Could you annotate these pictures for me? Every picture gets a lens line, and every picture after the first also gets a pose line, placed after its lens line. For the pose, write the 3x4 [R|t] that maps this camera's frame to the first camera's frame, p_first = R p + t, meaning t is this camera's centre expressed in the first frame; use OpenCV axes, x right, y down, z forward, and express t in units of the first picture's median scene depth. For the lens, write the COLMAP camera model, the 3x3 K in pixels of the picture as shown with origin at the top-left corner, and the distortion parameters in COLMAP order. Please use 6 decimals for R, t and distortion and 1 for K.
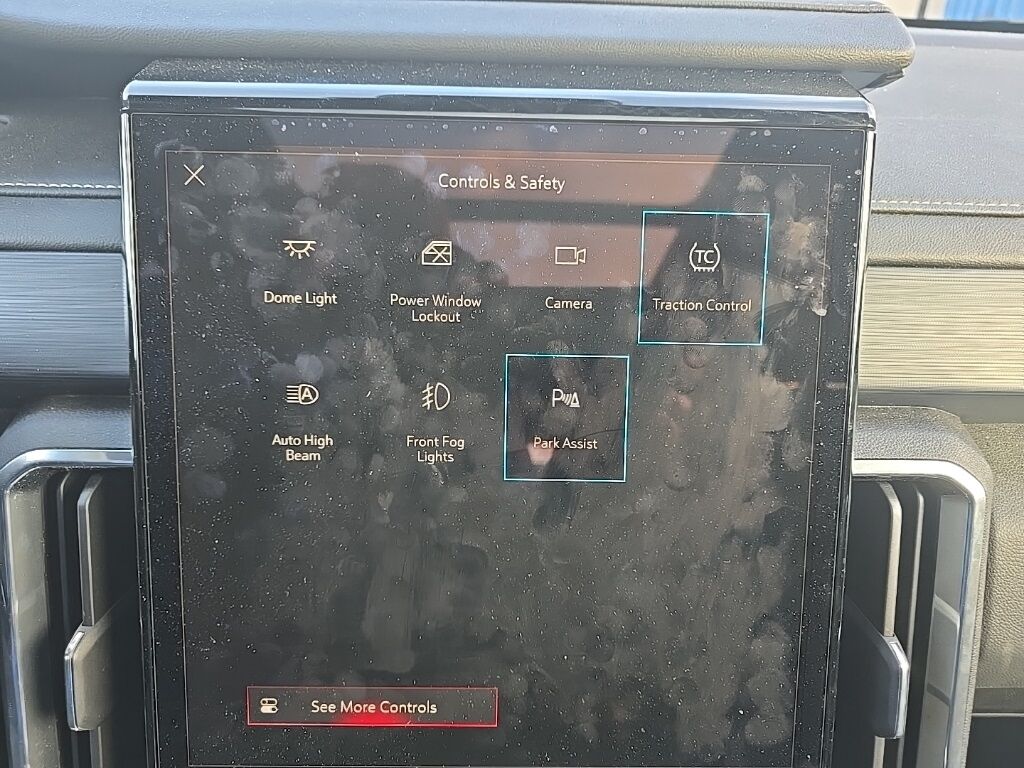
lens RADIAL K [[690.5, 0, 513.8], [0, 690.5, 473.7], [0, 0, 1]] dist [-0.008075, -0.003250]
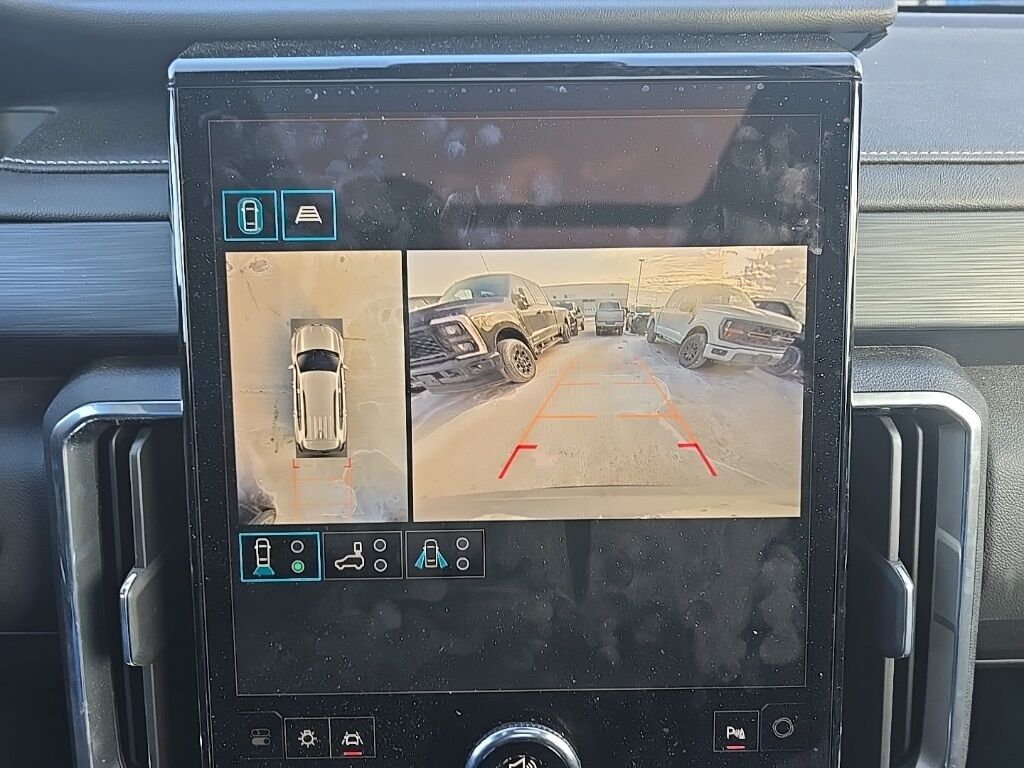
lens RADIAL K [[690.5, 0, 513.8], [0, 690.5, 473.7], [0, 0, 1]] dist [-0.008075, -0.003250]
pose [[0.999521, -0.026772, -0.015521, -0.017032], [0.026473, 0.999466, -0.019157, 0.110600], [0.016025, 0.018737, 0.999696, -0.066761]]
